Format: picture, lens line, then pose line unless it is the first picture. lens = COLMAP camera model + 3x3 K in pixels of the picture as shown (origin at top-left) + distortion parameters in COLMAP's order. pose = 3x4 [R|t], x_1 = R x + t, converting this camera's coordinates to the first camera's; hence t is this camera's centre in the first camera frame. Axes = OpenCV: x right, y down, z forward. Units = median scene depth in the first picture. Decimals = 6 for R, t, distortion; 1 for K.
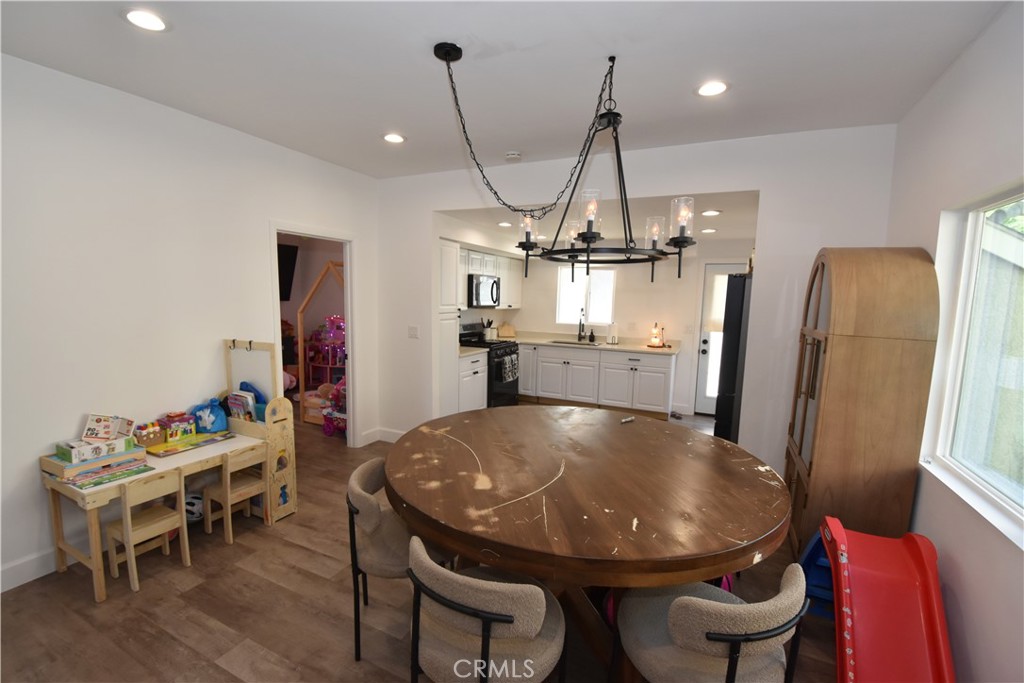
lens RADIAL K [[448.1, 0, 510.6], [0, 448.1, 343.4], [0, 0, 1]] dist [0.003174, -0.015104]
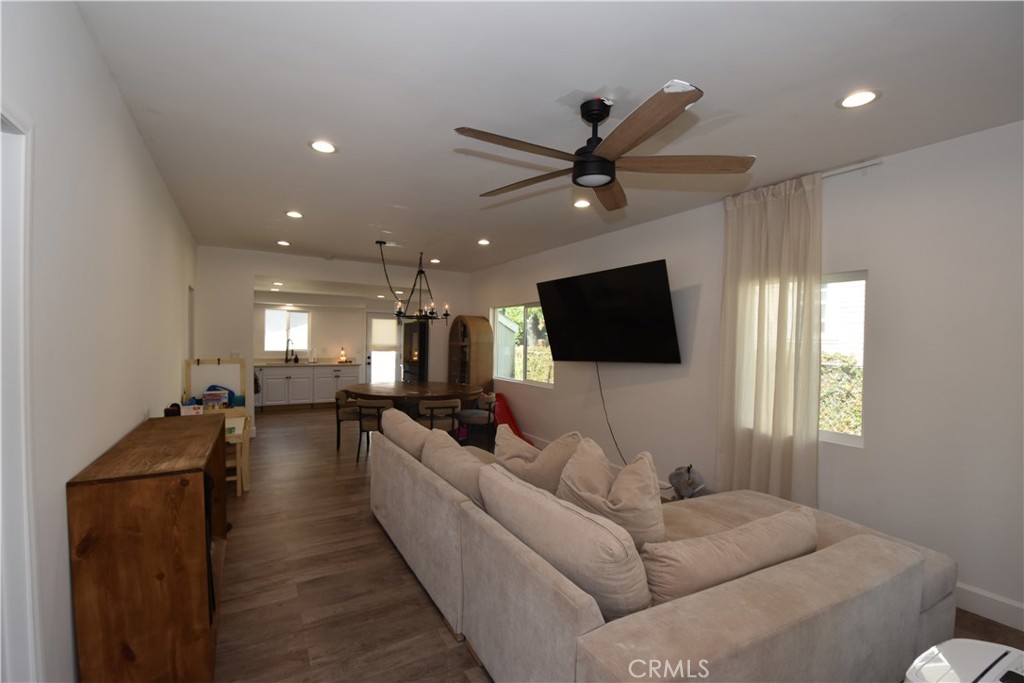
lens RADIAL K [[448.1, 0, 506.3], [0, 448.1, 344.2], [0, 0, 1]] dist [0.003174, -0.015104]
pose [[0.548183, -0.021937, 0.836071, -0.698197], [0.085135, 0.995927, -0.029689, 0.040171], [-0.832014, 0.087454, 0.547818, -0.375328]]
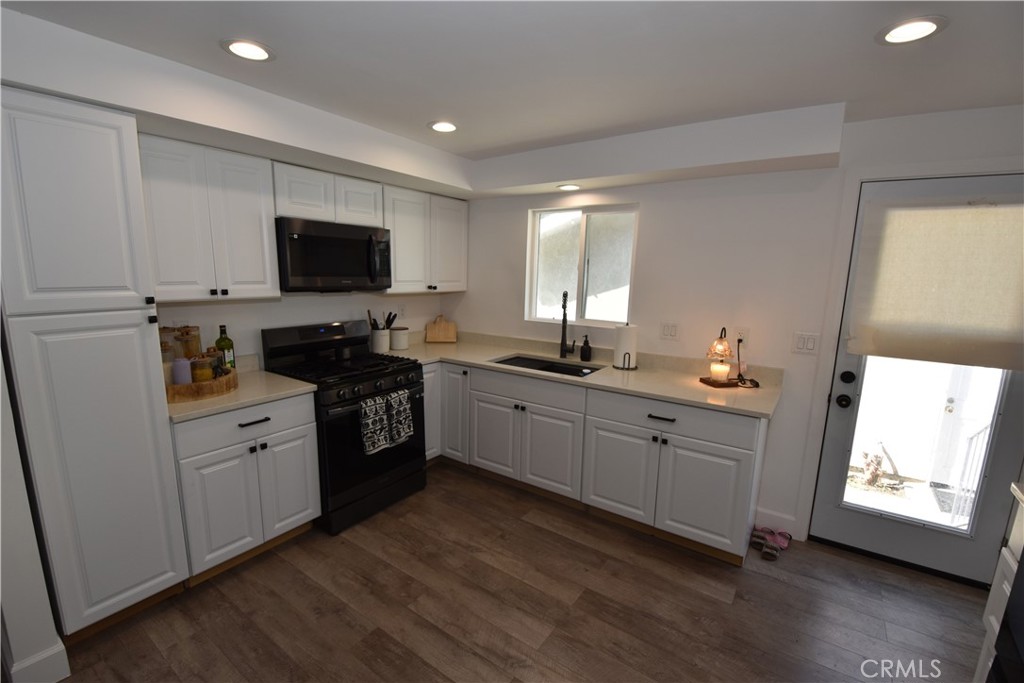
lens RADIAL K [[448.1, 0, 503.3], [0, 448.1, 350.0], [0, 0, 1]] dist [0.003174, -0.015104]
pose [[0.985277, 0.025877, -0.168993, 0.188883], [-0.014335, 0.997502, 0.069167, -0.051274], [0.170361, -0.065726, 0.983187, 0.539042]]
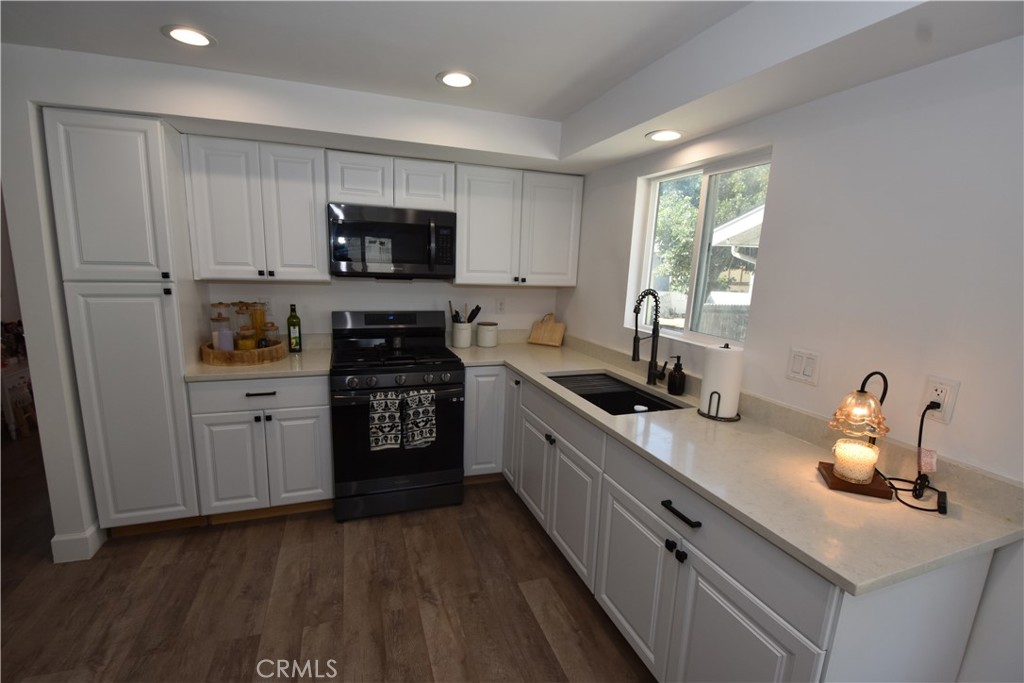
lens RADIAL K [[448.1, 0, 499.1], [0, 448.1, 348.3], [0, 0, 1]] dist [0.003174, -0.015104]
pose [[0.701207, 0.131592, -0.700708, 0.343356], [-0.090358, 0.991297, 0.095742, -0.060482], [0.707208, -0.003820, 0.706995, 0.727634]]
